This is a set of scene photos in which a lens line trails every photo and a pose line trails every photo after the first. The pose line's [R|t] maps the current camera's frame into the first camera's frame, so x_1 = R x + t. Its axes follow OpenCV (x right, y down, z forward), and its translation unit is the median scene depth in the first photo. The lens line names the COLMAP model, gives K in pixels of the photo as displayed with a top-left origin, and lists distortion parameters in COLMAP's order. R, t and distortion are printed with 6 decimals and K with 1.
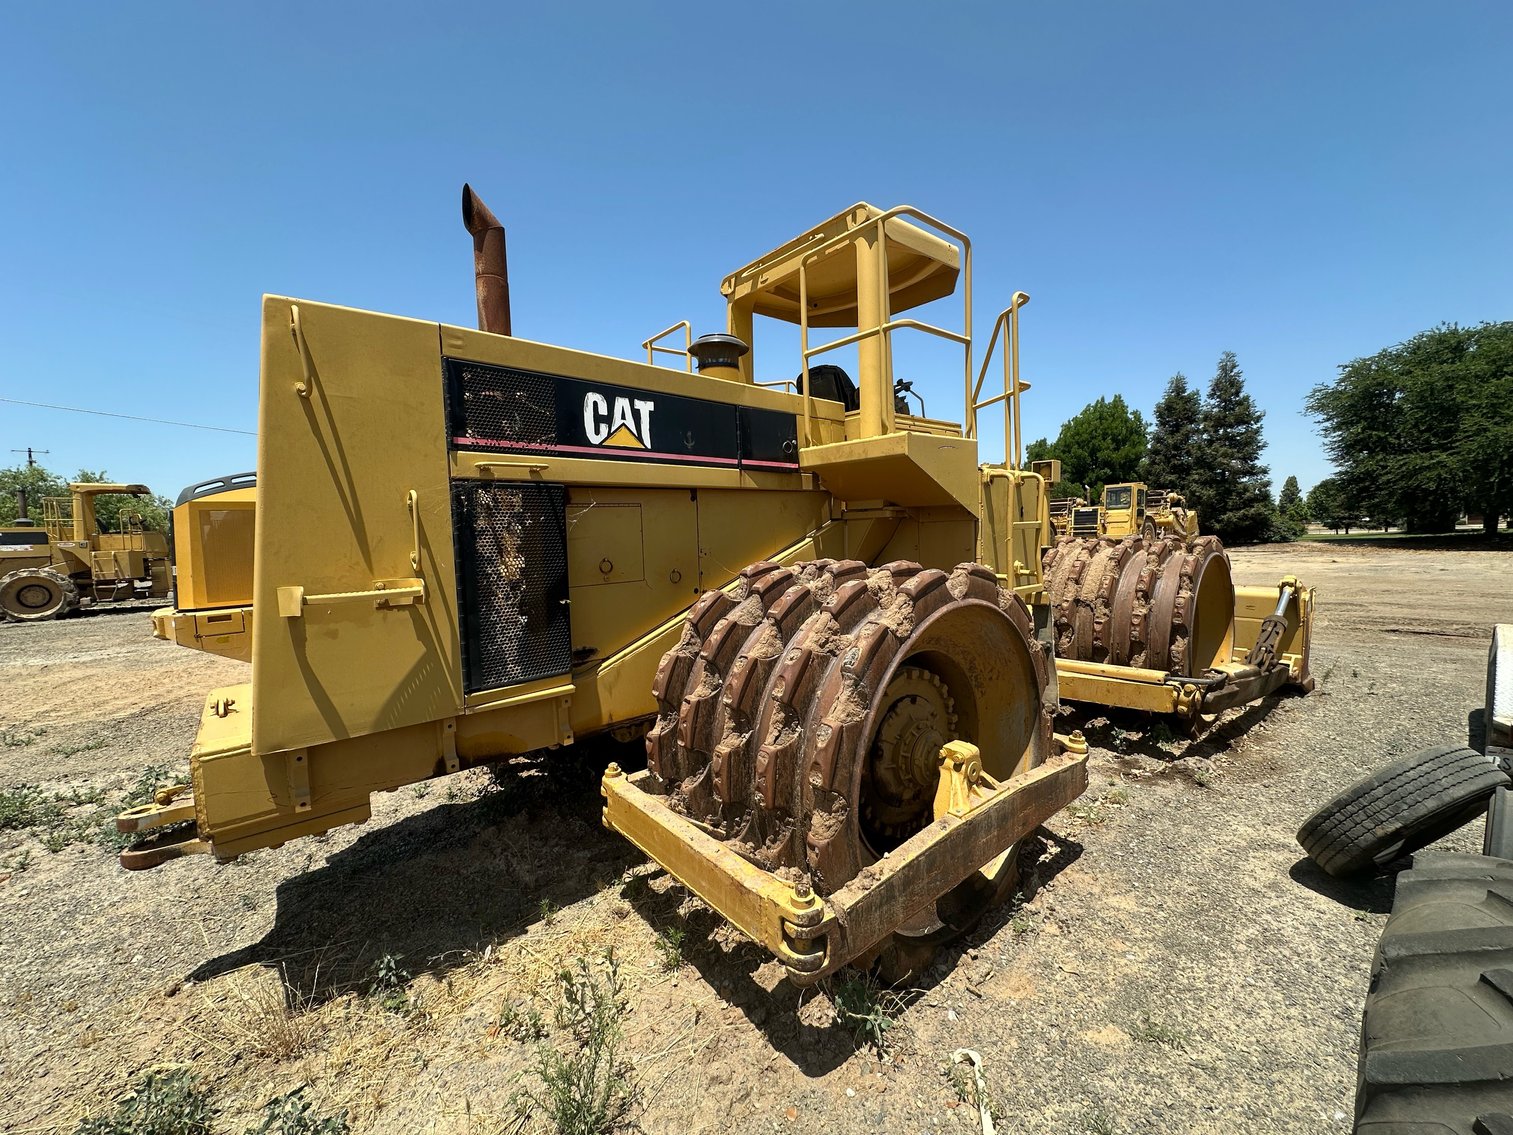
lens RADIAL K [[597.5, 0, 756.5], [0, 597.5, 567.5], [0, 0, 1]] dist [-0.002574, -0.000111]
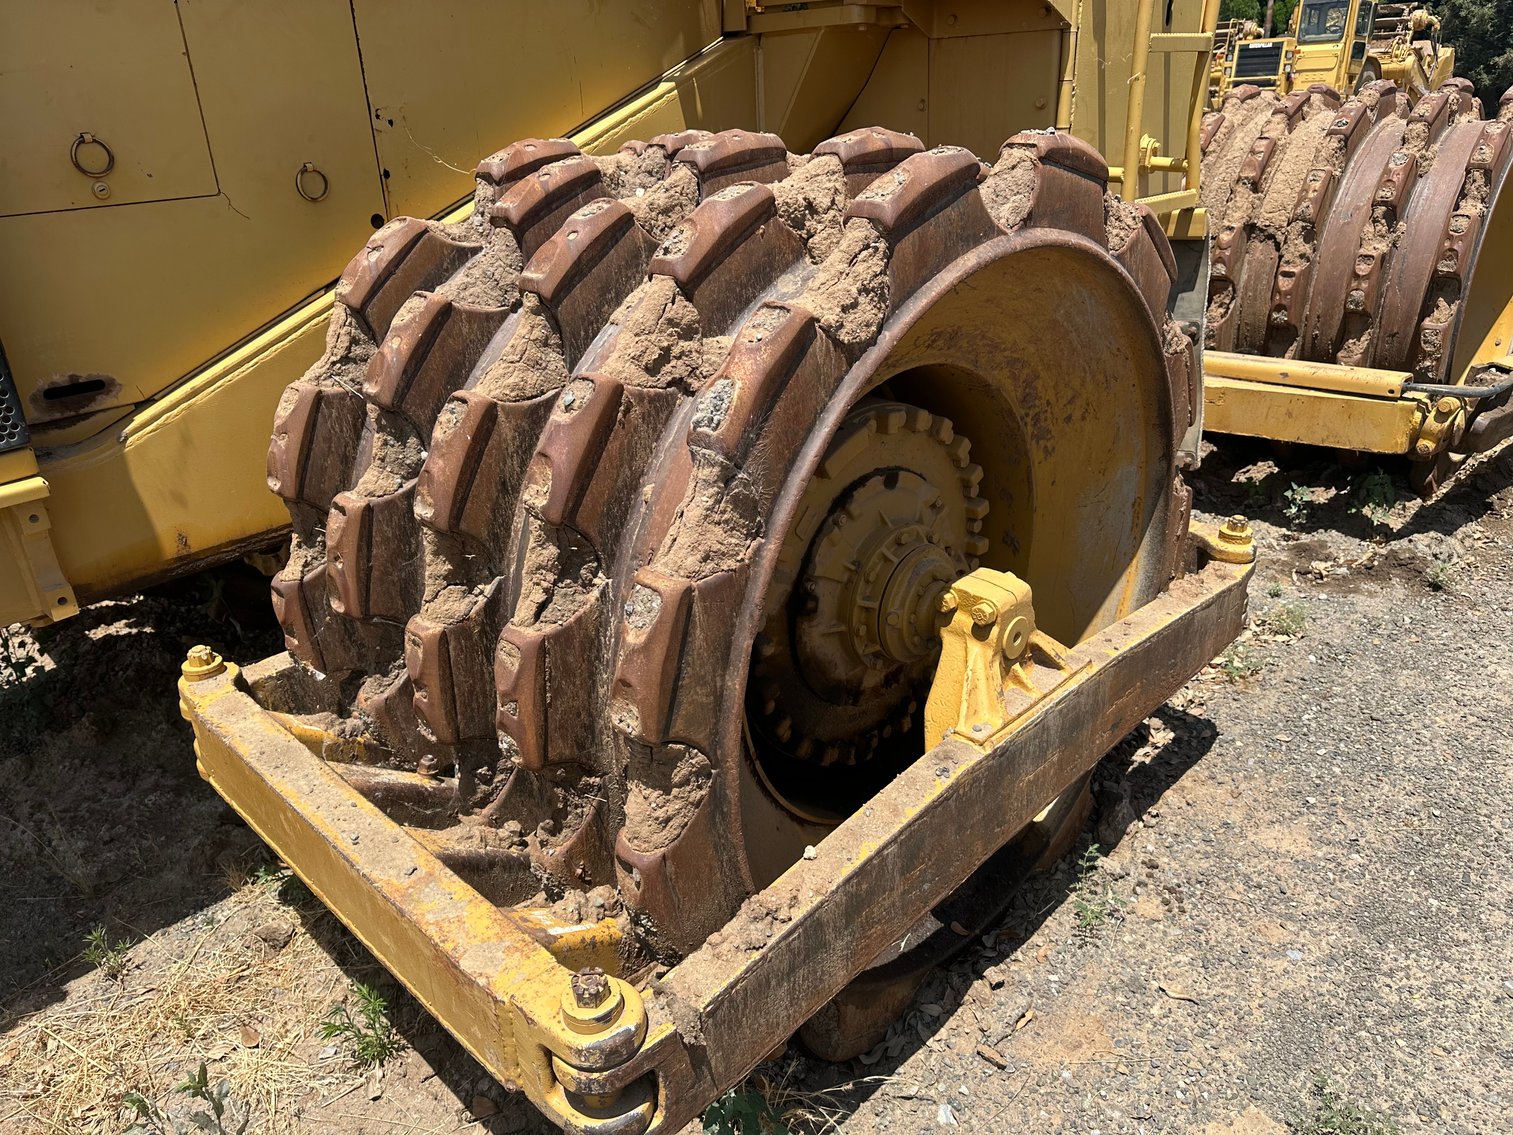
lens RADIAL K [[1066.9, 0, 771.1], [0, 1066.9, 553.9], [0, 0, 1]] dist [0.053325, -0.068598]
pose [[0.993327, -0.050788, 0.103548, 0.091507], [0.013206, 0.942000, 0.335352, 0.013057], [-0.114574, -0.331747, 0.936385, 0.265008]]
